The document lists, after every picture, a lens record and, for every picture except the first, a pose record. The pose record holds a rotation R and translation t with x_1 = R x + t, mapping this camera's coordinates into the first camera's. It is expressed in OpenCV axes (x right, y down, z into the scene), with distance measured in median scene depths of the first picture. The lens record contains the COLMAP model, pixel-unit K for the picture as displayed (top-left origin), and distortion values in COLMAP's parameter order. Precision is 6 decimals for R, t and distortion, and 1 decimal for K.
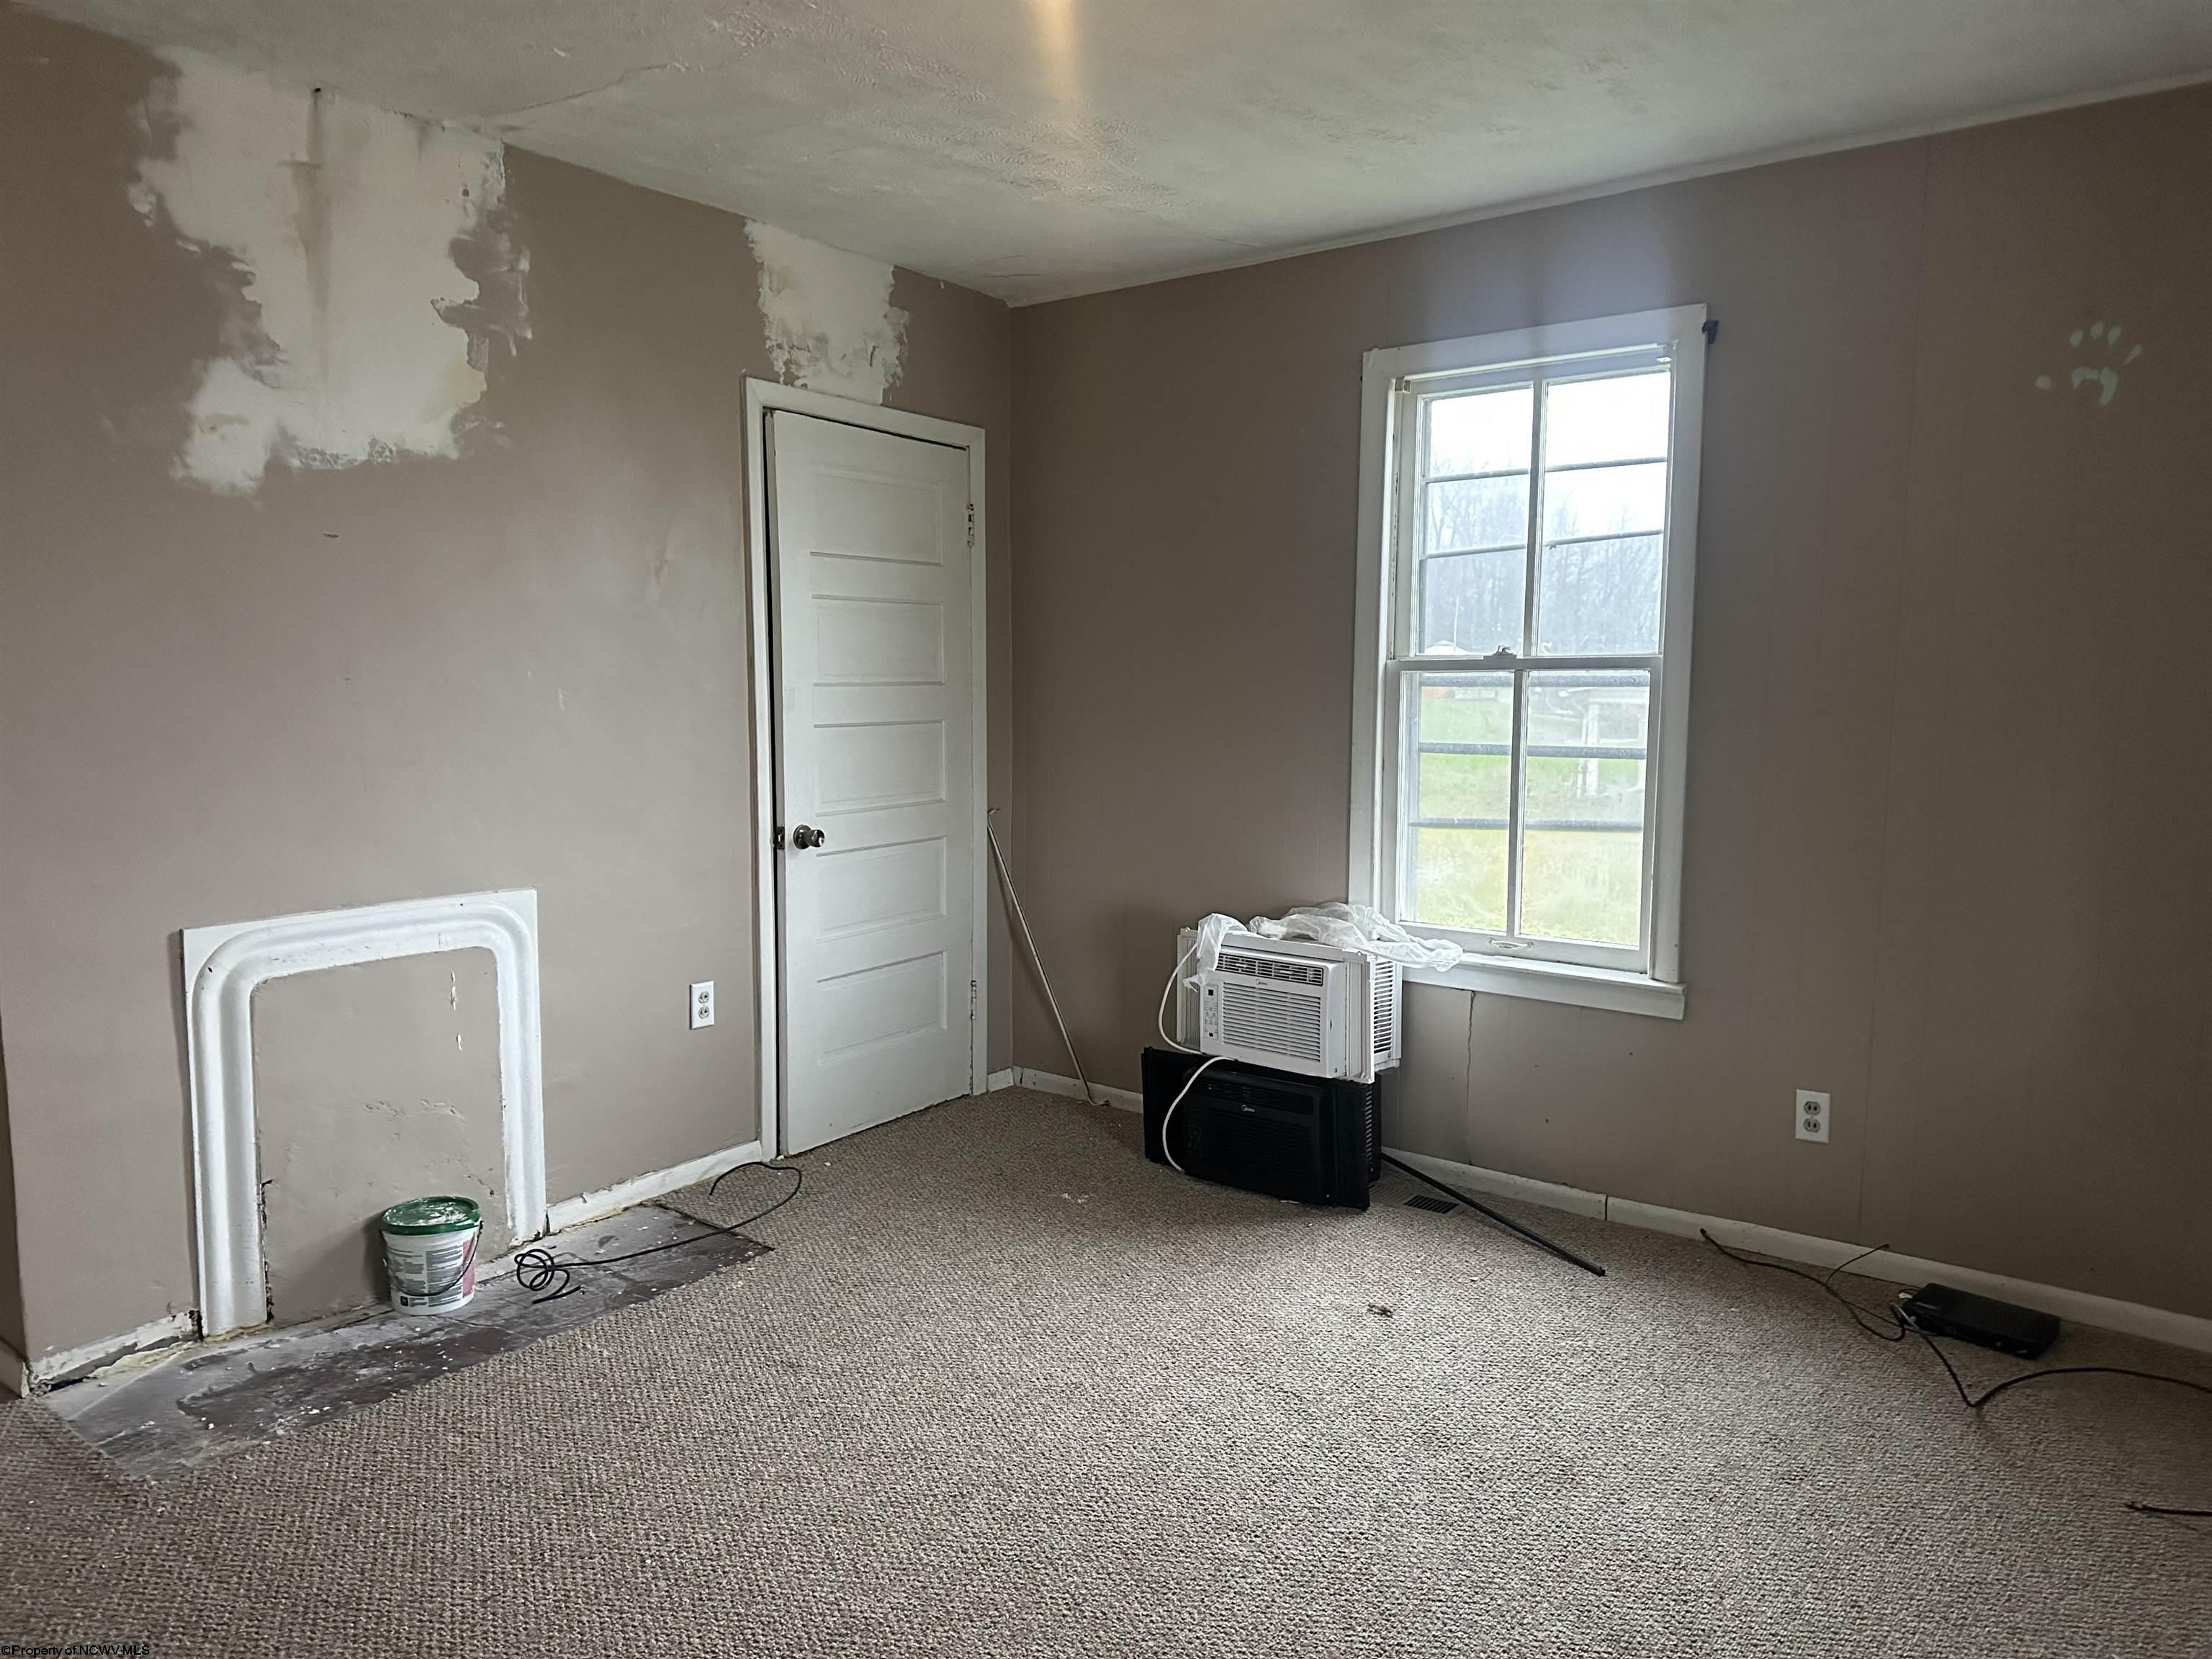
lens RADIAL K [[1566.3, 0, 1094.0], [0, 1566.3, 848.8], [0, 0, 1]] dist [0.102022, -0.125735]
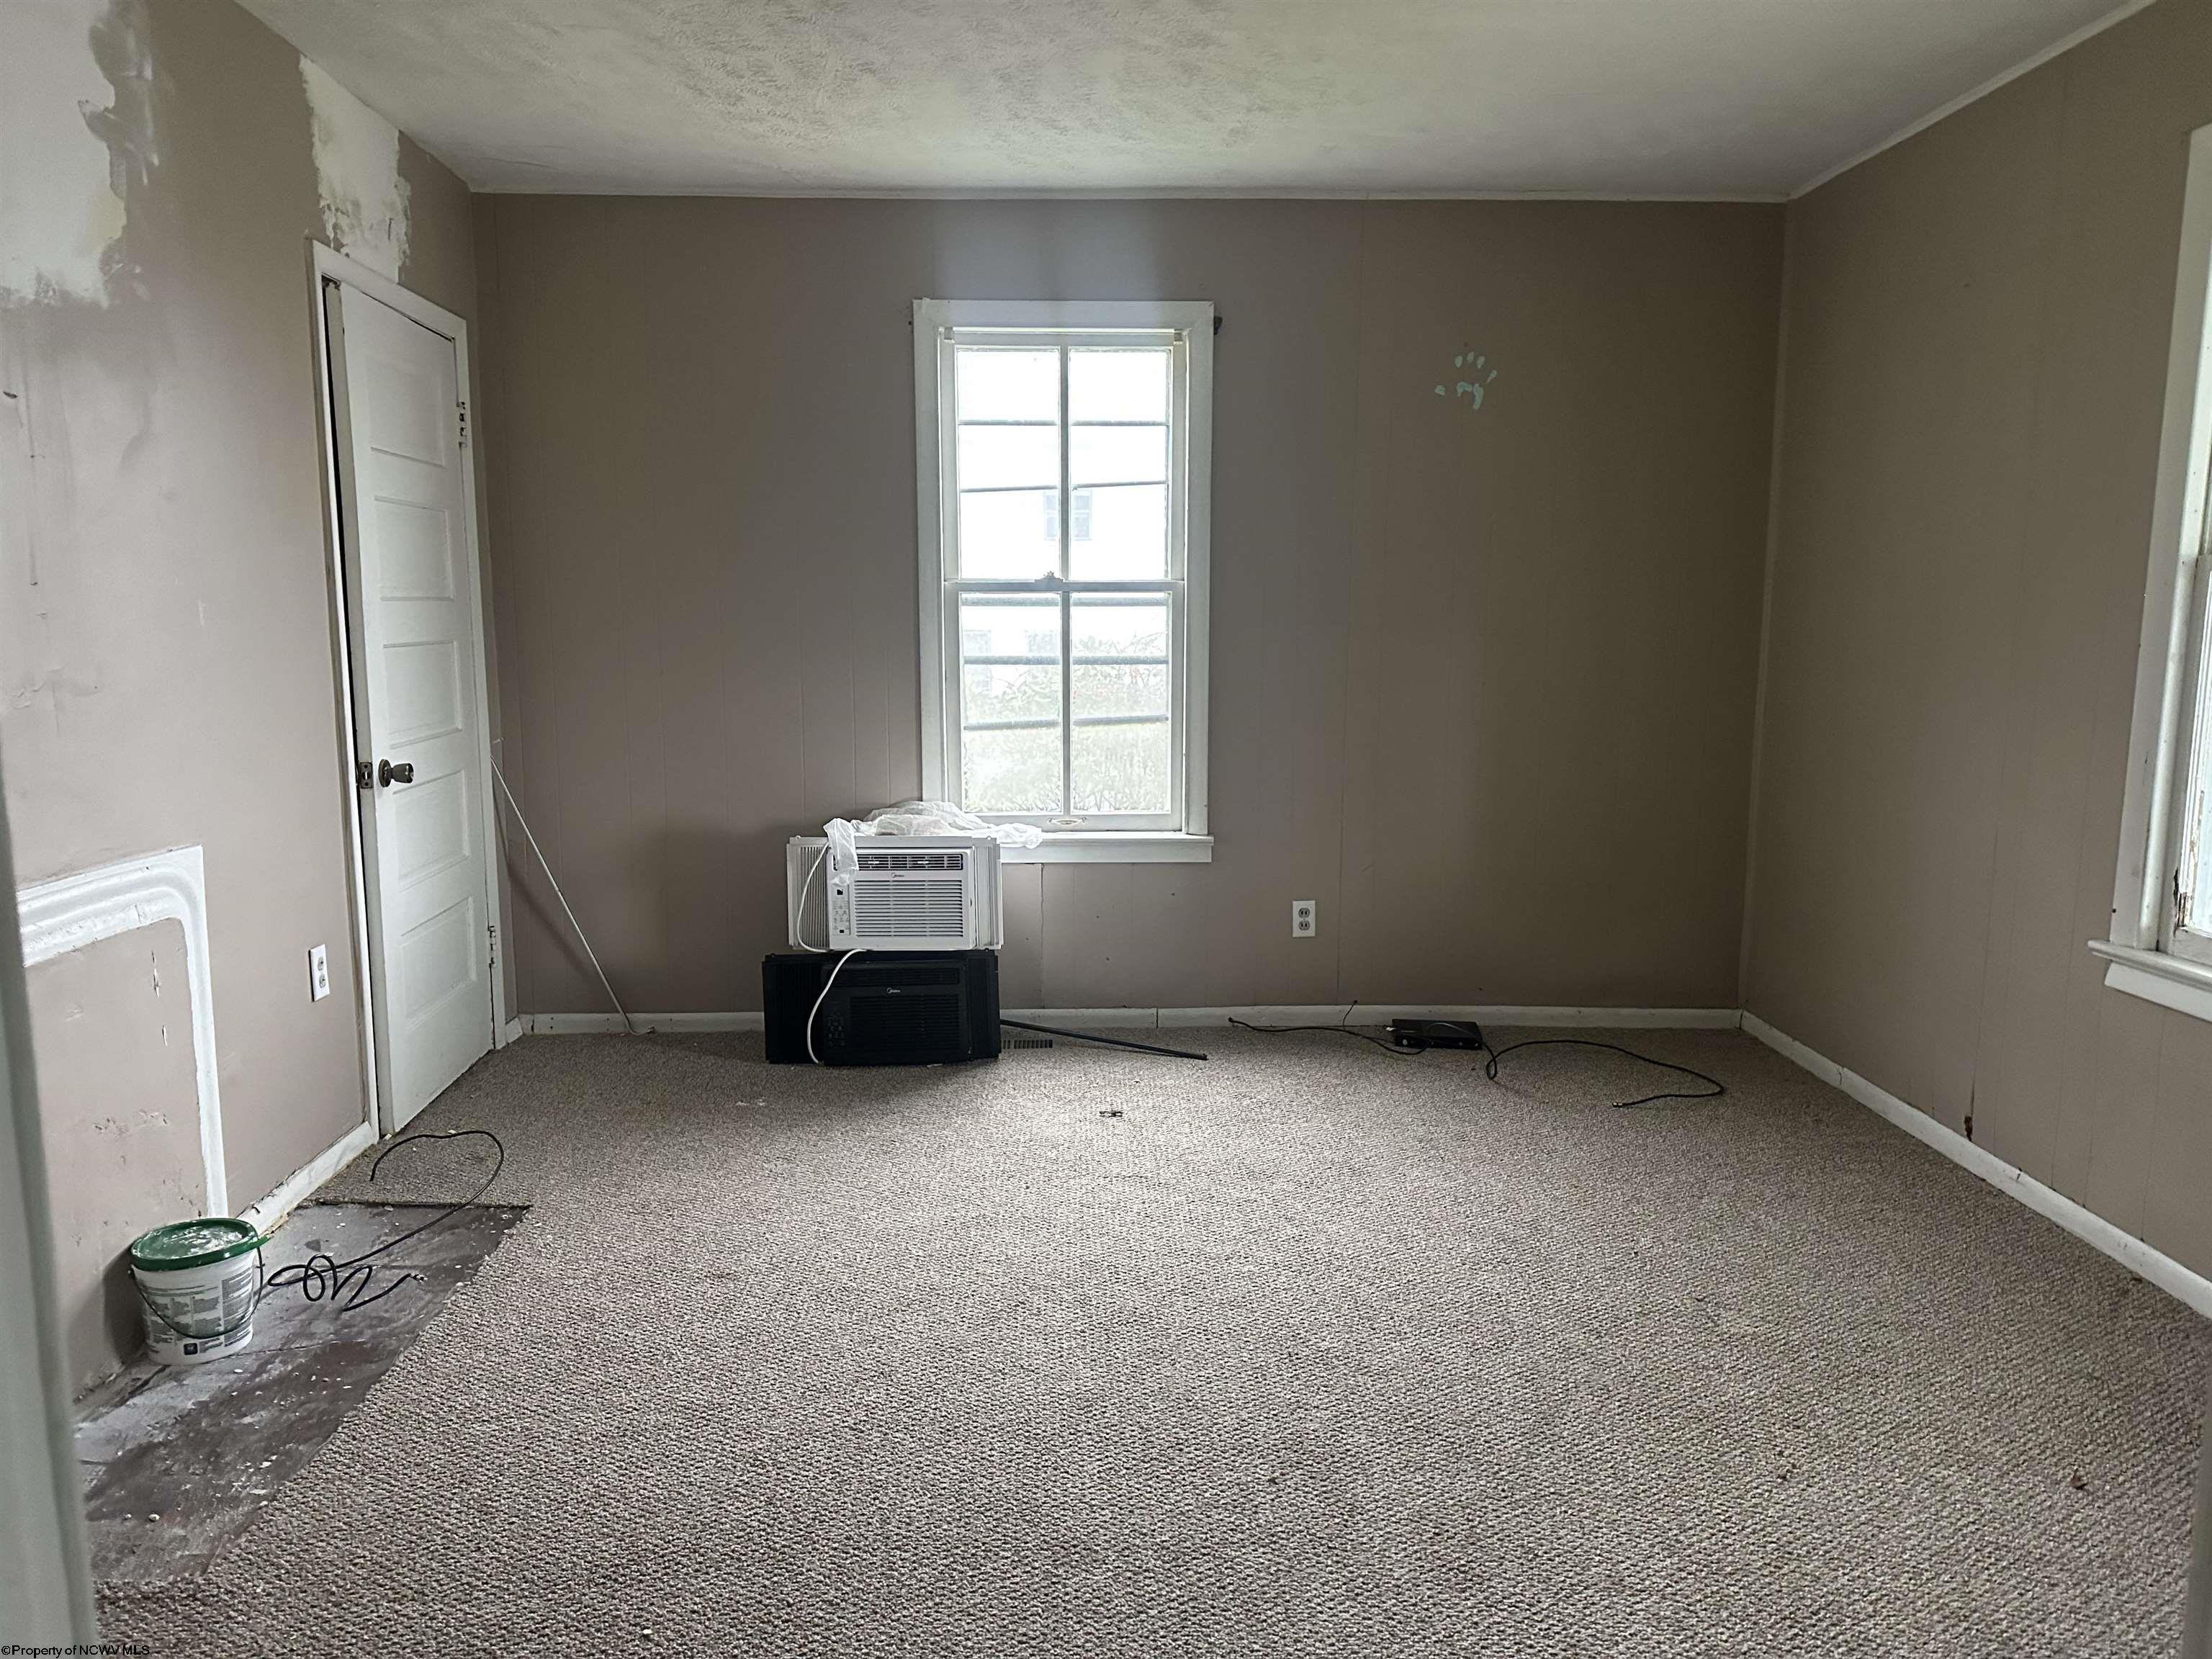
lens RADIAL K [[1566.5, 0, 1109.2], [0, 1566.5, 850.0], [0, 0, 1]] dist [0.097208, -0.068866]
pose [[0.773641, -0.098537, 0.625916, -0.509512], [0.077028, 0.995133, 0.061455, 0.012654], [-0.628925, 0.000669, 0.777466, 0.054046]]
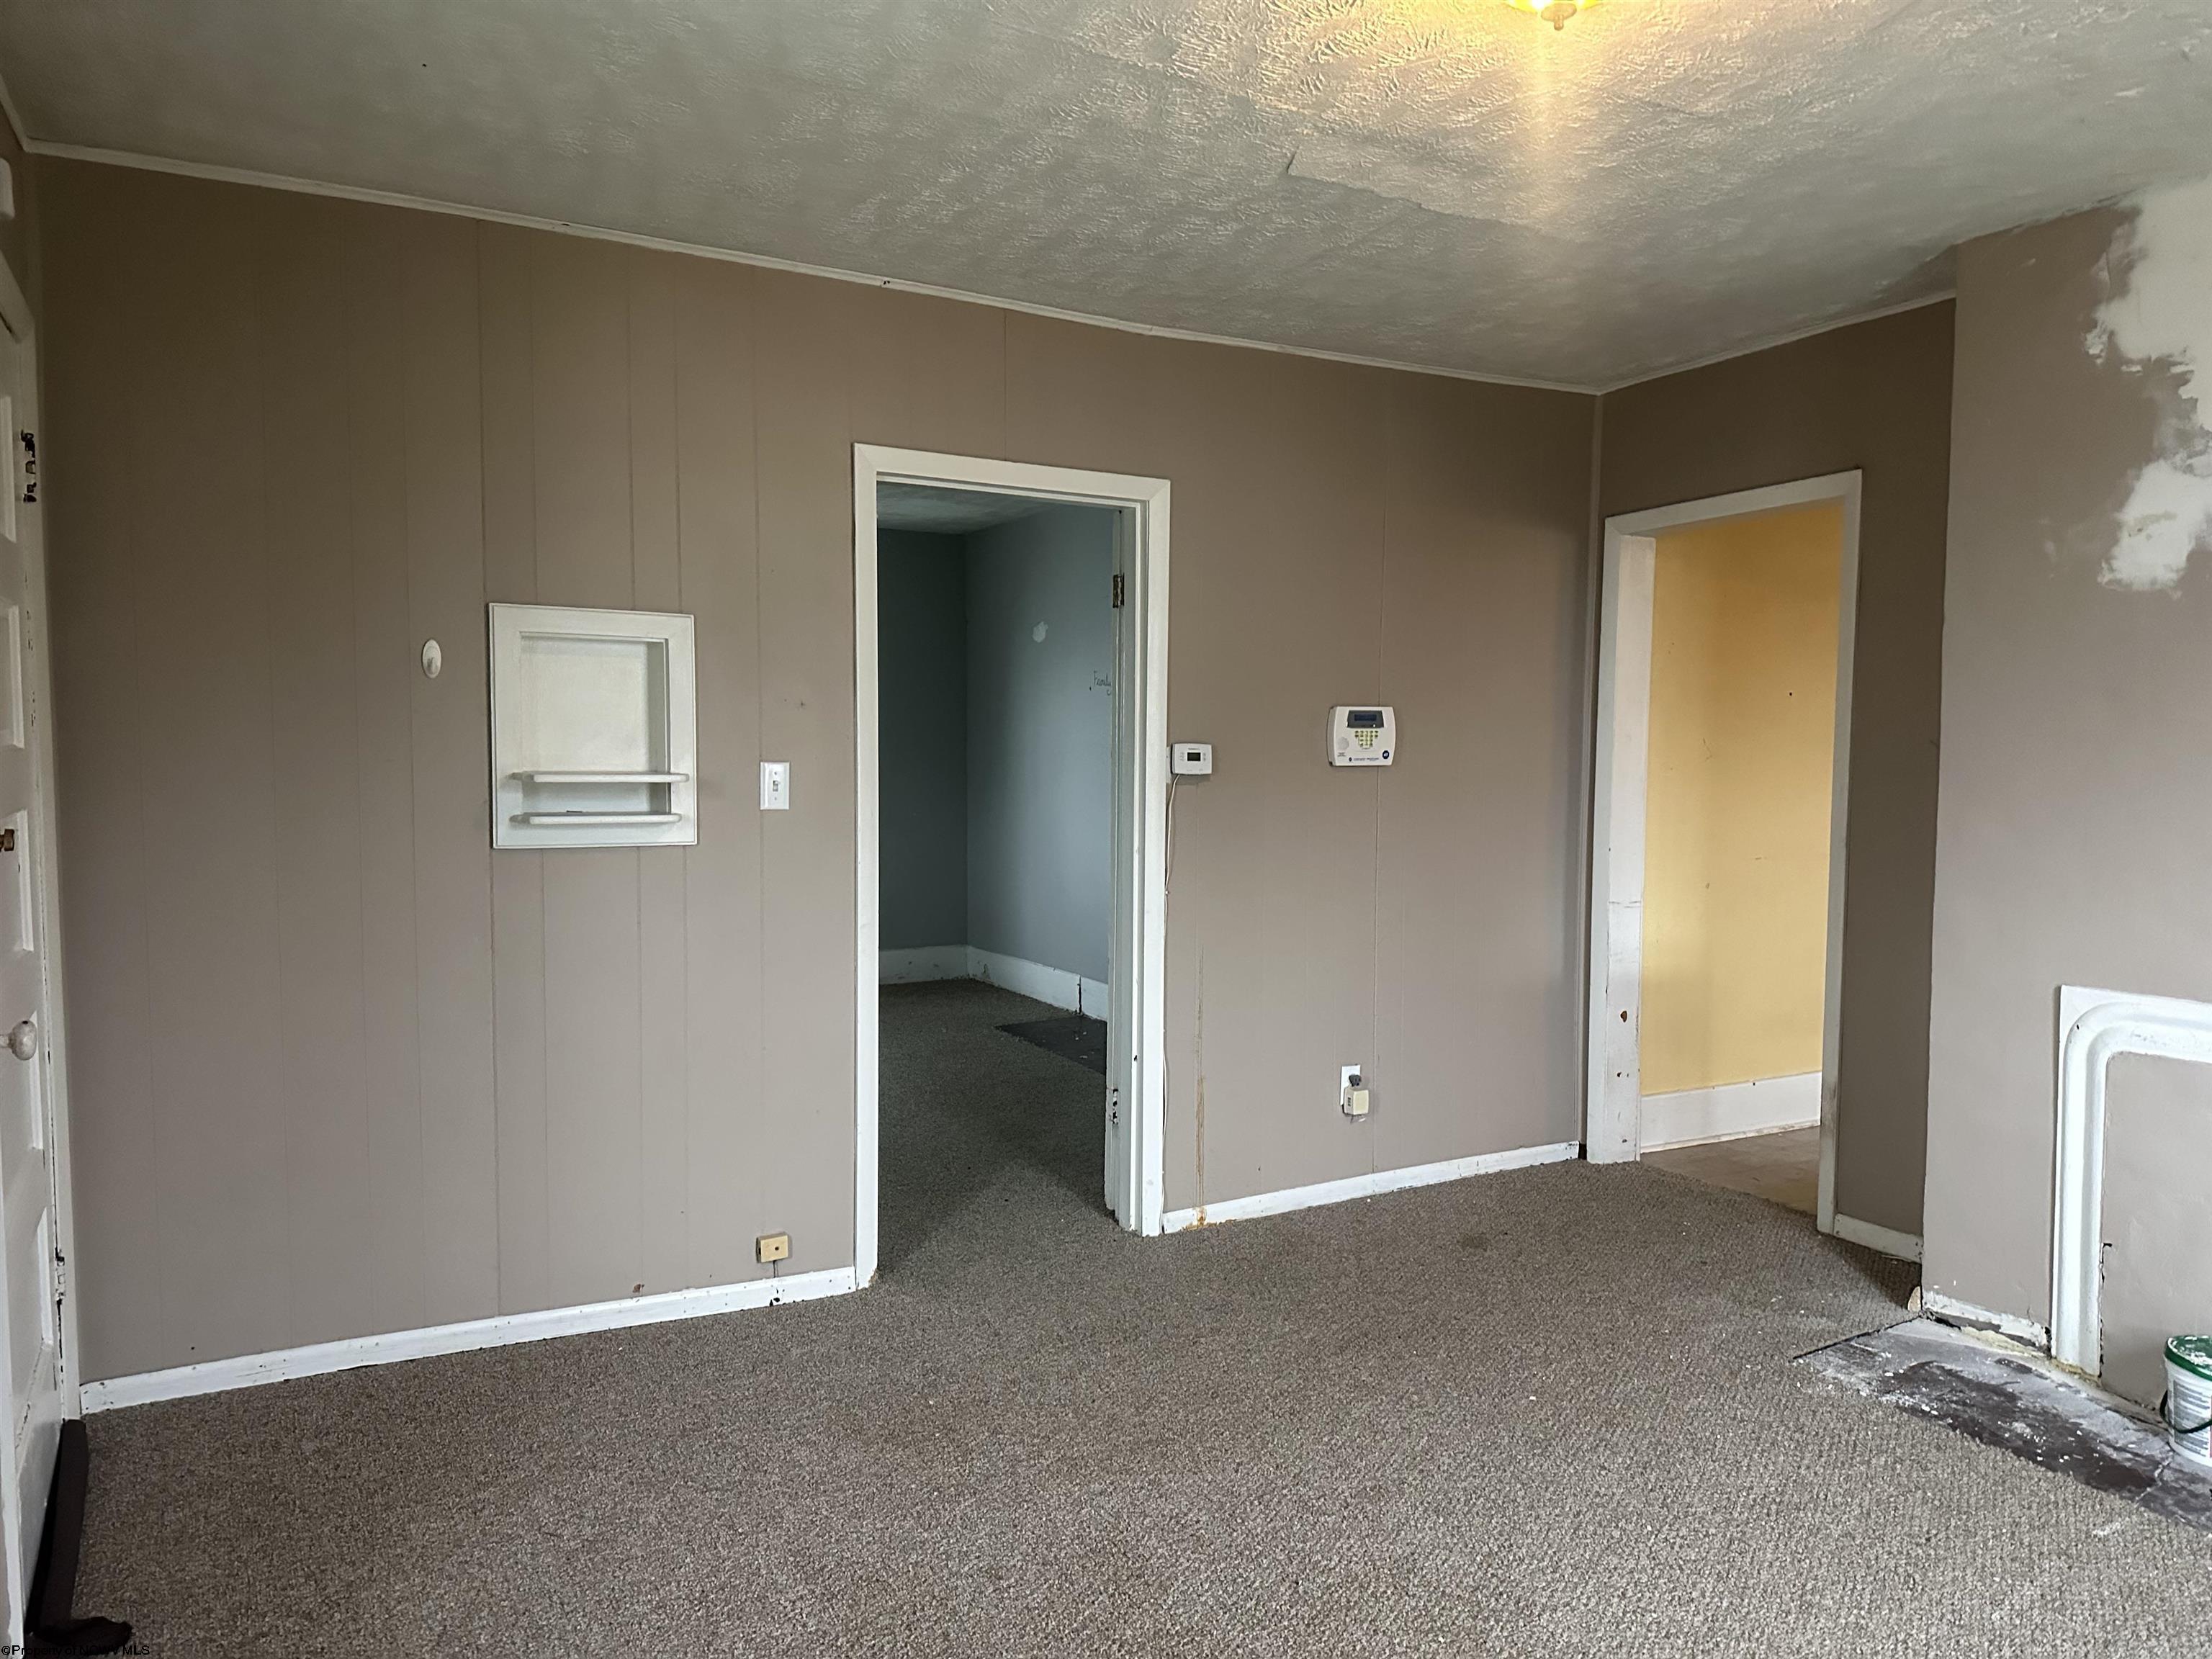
lens RADIAL K [[1566.3, 0, 1094.0], [0, 1566.3, 848.8], [0, 0, 1]] dist [0.102022, -0.125735]
pose [[-0.422854, 0.059522, -0.904241, 0.603863], [-0.102262, 0.988332, 0.112879, -0.084364], [0.900409, 0.140201, -0.411833, 0.699526]]
